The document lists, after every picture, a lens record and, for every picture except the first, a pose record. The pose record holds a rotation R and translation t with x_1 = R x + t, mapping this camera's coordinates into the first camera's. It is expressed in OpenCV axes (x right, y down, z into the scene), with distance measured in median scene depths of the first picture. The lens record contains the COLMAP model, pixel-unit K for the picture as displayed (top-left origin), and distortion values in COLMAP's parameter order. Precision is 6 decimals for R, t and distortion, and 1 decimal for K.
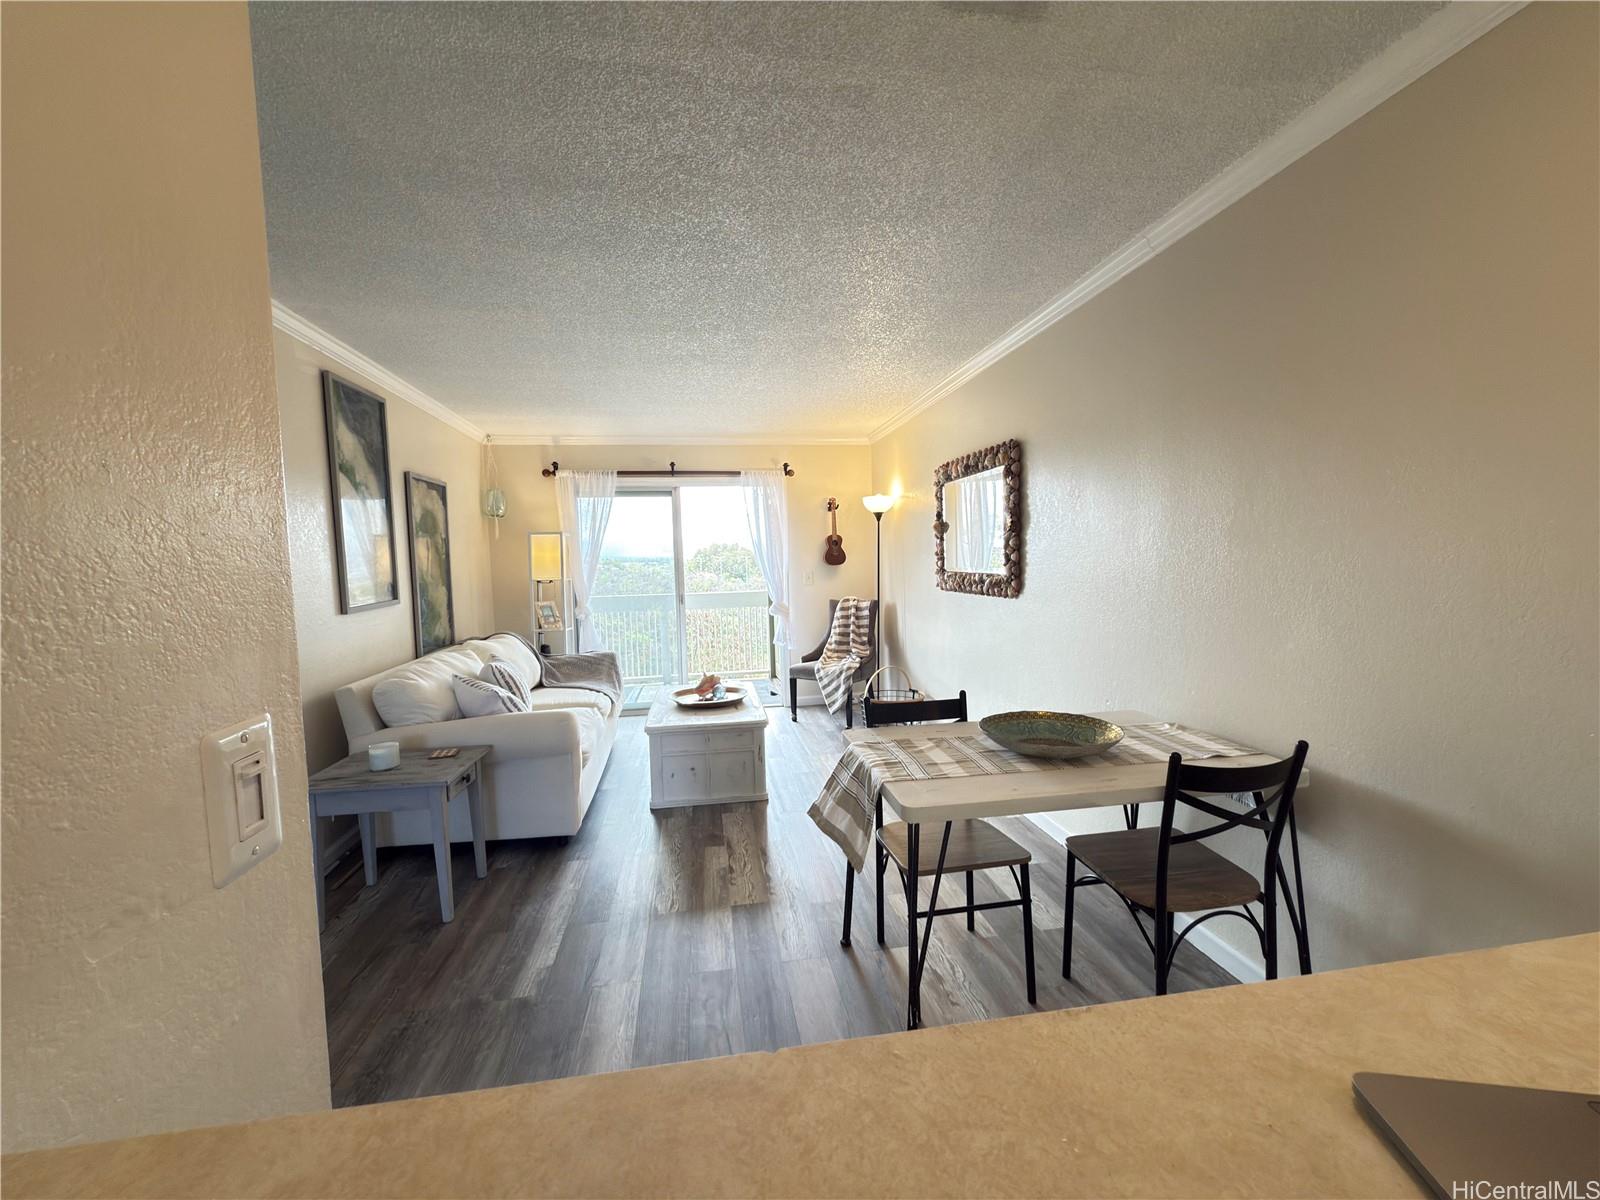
lens RADIAL K [[636.8, 0, 792.5], [0, 636.8, 598.9], [0, 0, 1]] dist [-0.002583, 0.000586]
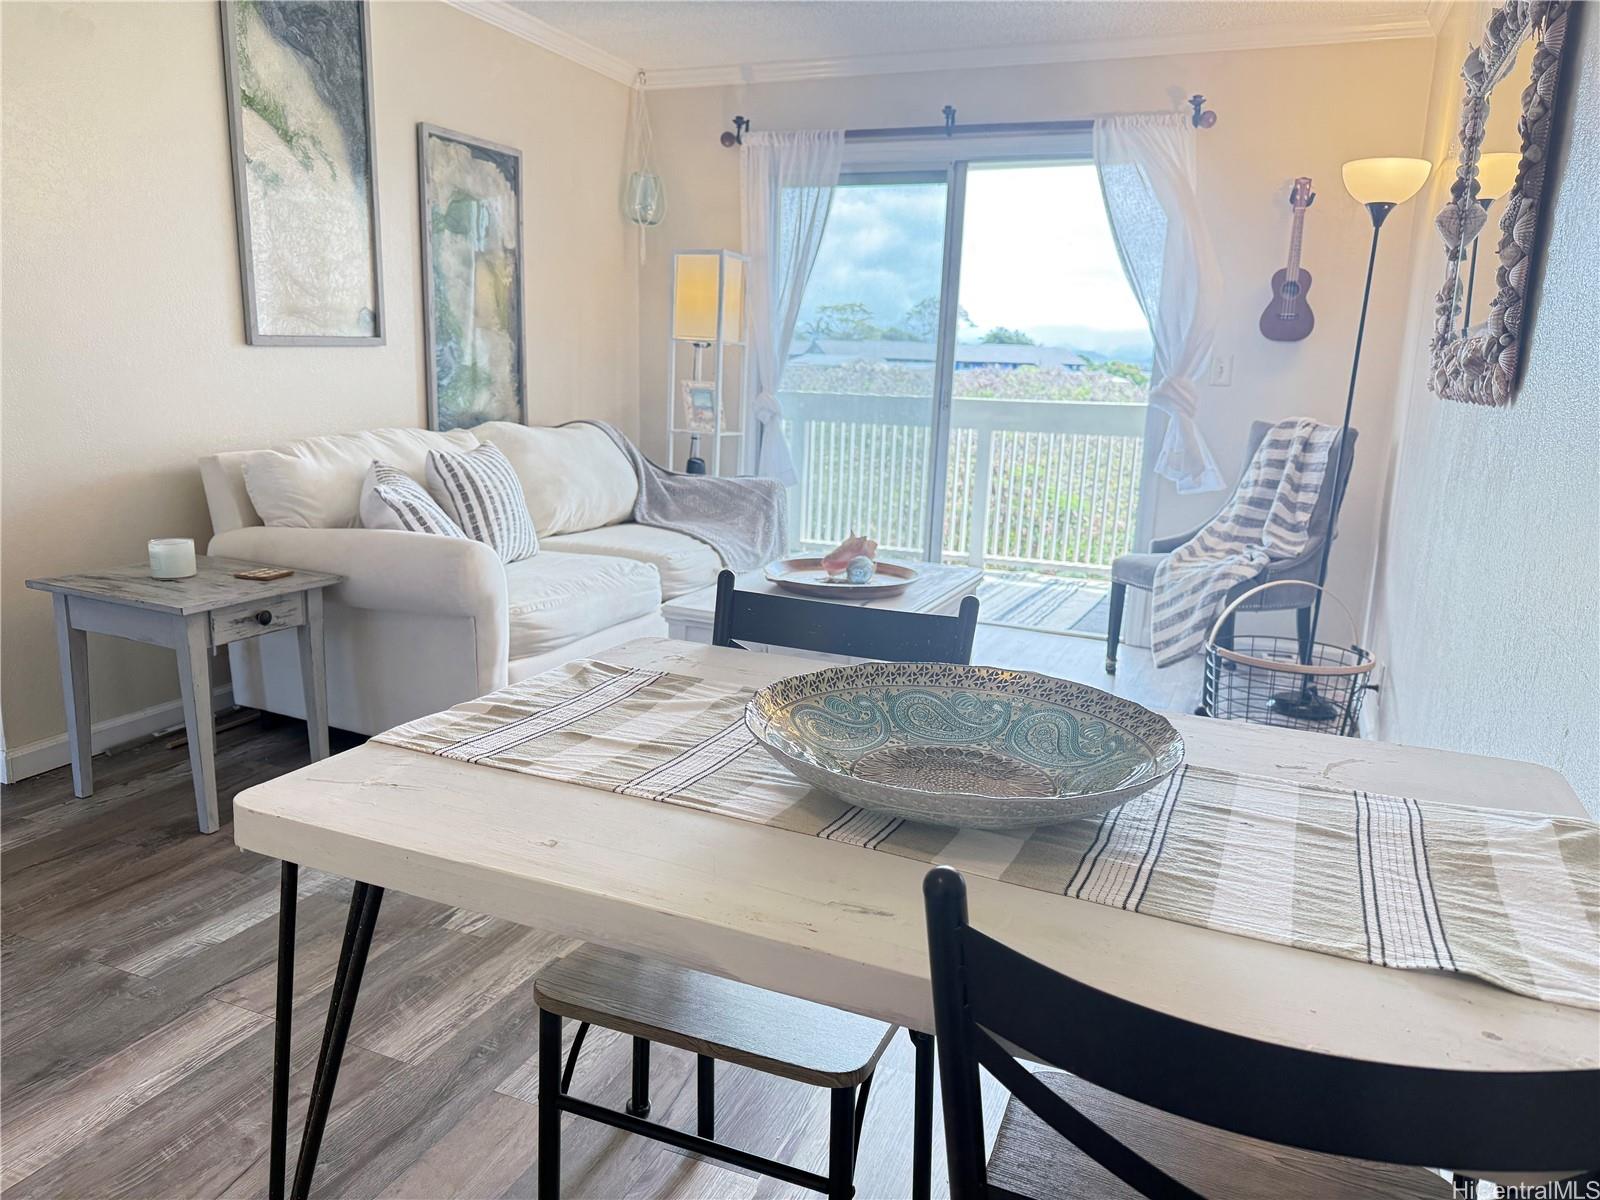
lens RADIAL K [[1130.2, 0, 789.6], [0, 1130.2, 597.0], [0, 0, 1]] dist [0.050581, -0.070185]
pose [[0.845363, 0.163379, -0.508595, 0.275693], [-0.090558, 0.982132, 0.164975, 0.026166], [0.526461, -0.093406, 0.845053, 0.221592]]
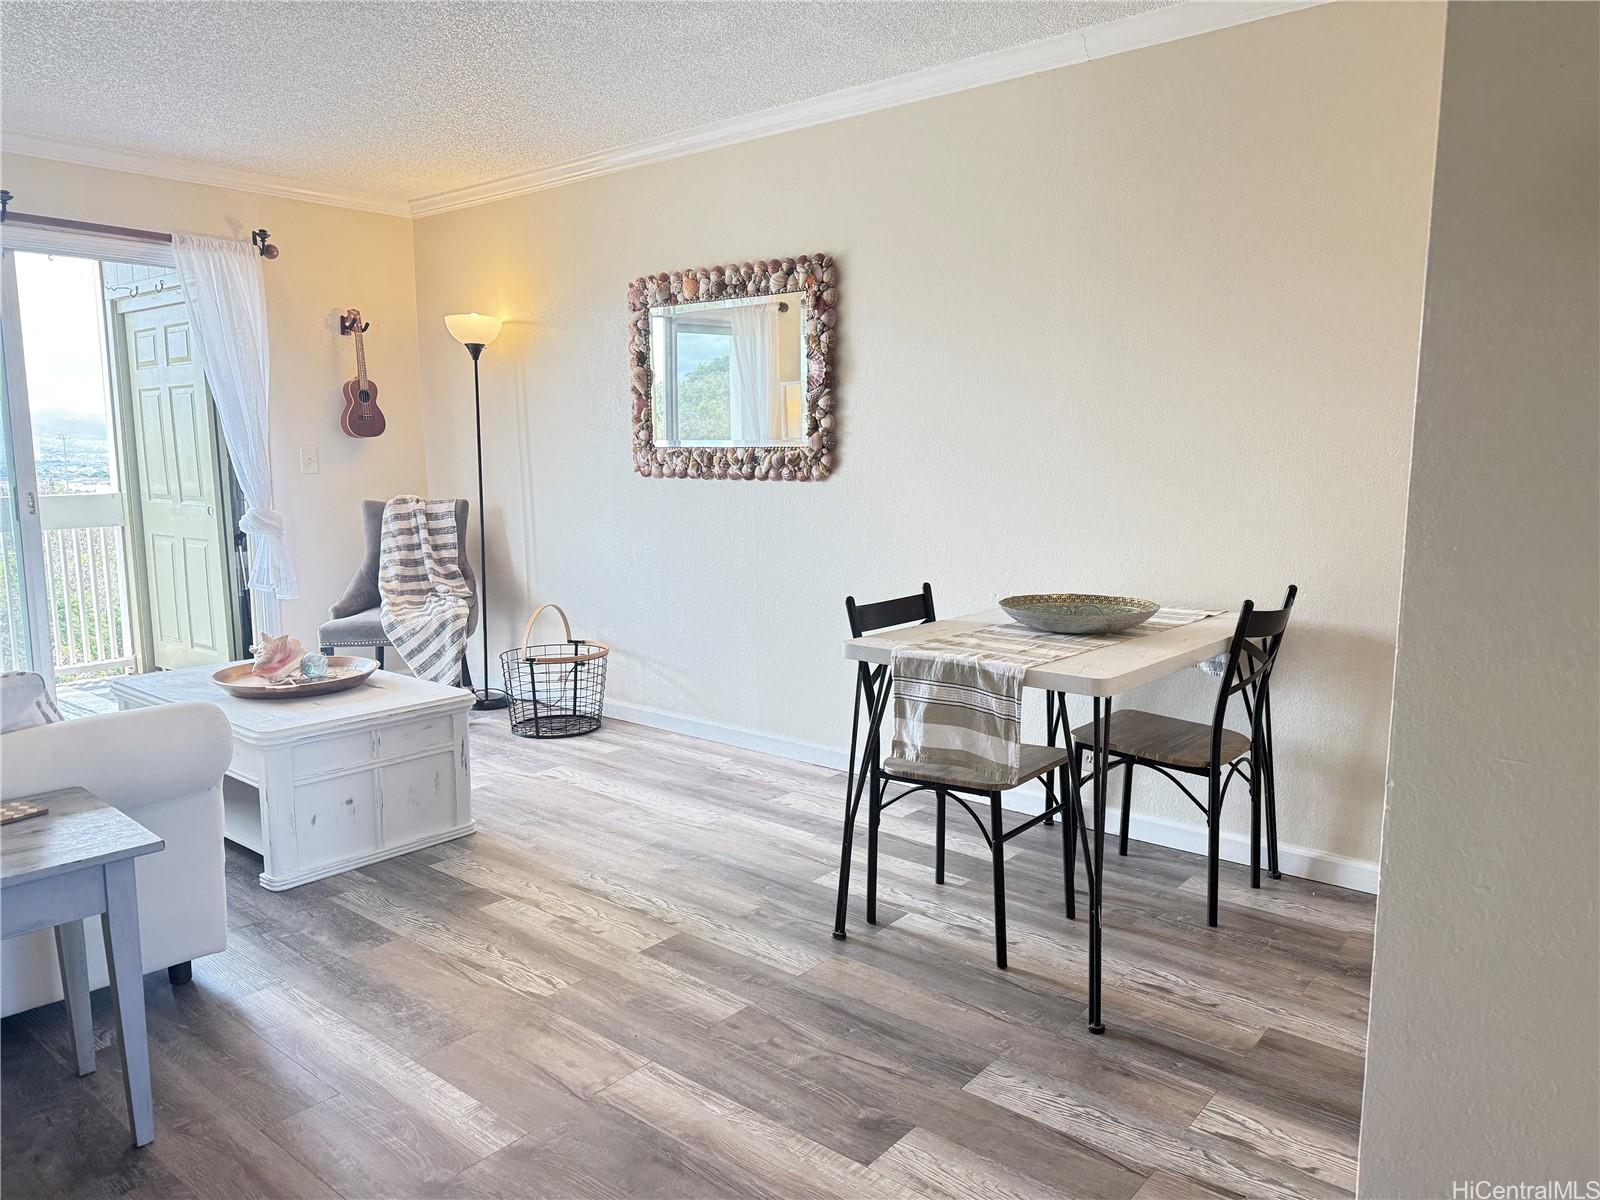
lens RADIAL K [[1130.2, 0, 803.7], [0, 1130.2, 603.6], [0, 0, 1]] dist [0.050581, -0.070185]
pose [[0.744629, -0.064789, 0.664327, -0.417619], [0.022234, 0.997133, 0.072325, 0.035567], [-0.667108, -0.039085, 0.743935, 0.039453]]
